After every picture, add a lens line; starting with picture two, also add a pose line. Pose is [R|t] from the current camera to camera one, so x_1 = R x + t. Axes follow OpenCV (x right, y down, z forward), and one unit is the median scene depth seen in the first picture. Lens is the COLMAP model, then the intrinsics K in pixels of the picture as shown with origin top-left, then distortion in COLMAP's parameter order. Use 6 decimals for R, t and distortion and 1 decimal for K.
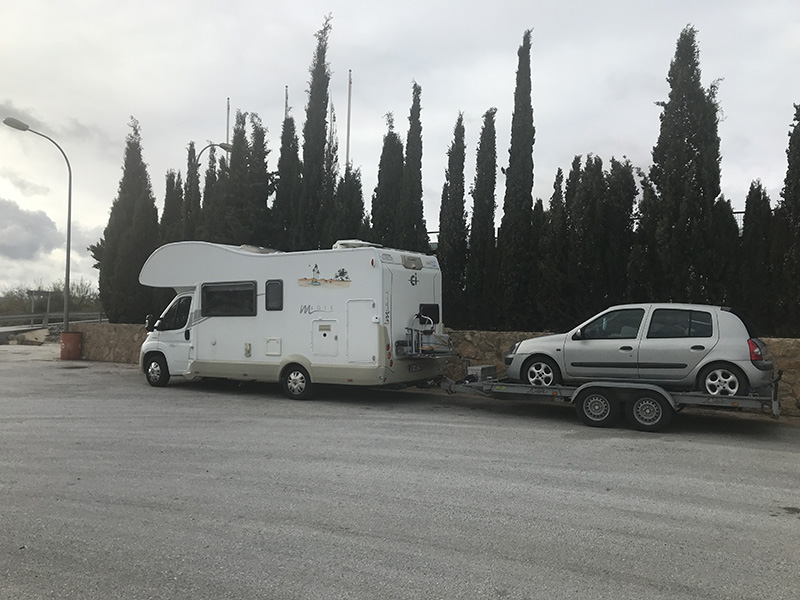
lens RADIAL K [[665.8, 0, 400.0], [0, 665.8, 300.0], [0, 0, 1]] dist [-0.028266, 0.004518]
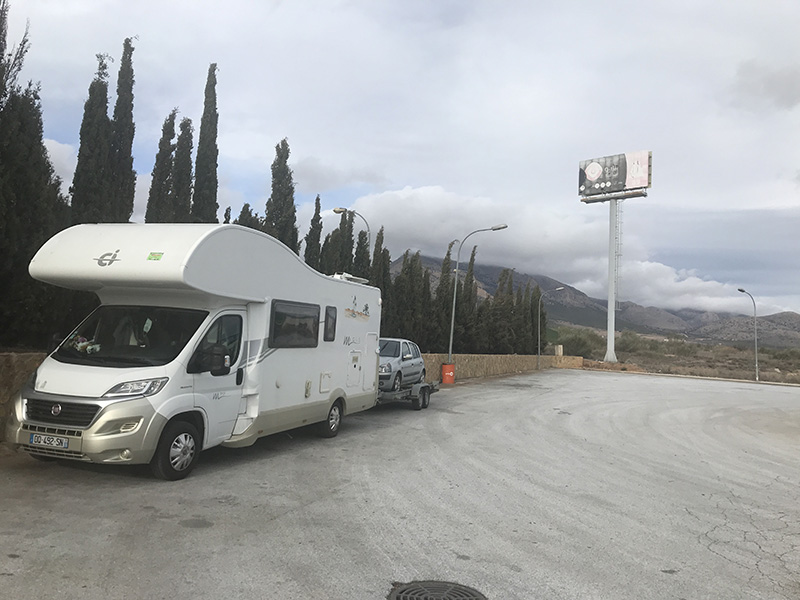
lens RADIAL K [[665.8, 0, 400.0], [0, 665.8, 300.0], [0, 0, 1]] dist [-0.028266, 0.004518]
pose [[-0.224140, 0.033000, 0.973998, -1.104627], [-0.094239, 0.994009, -0.055365, 0.001277], [-0.969990, -0.104198, -0.219687, 1.139796]]
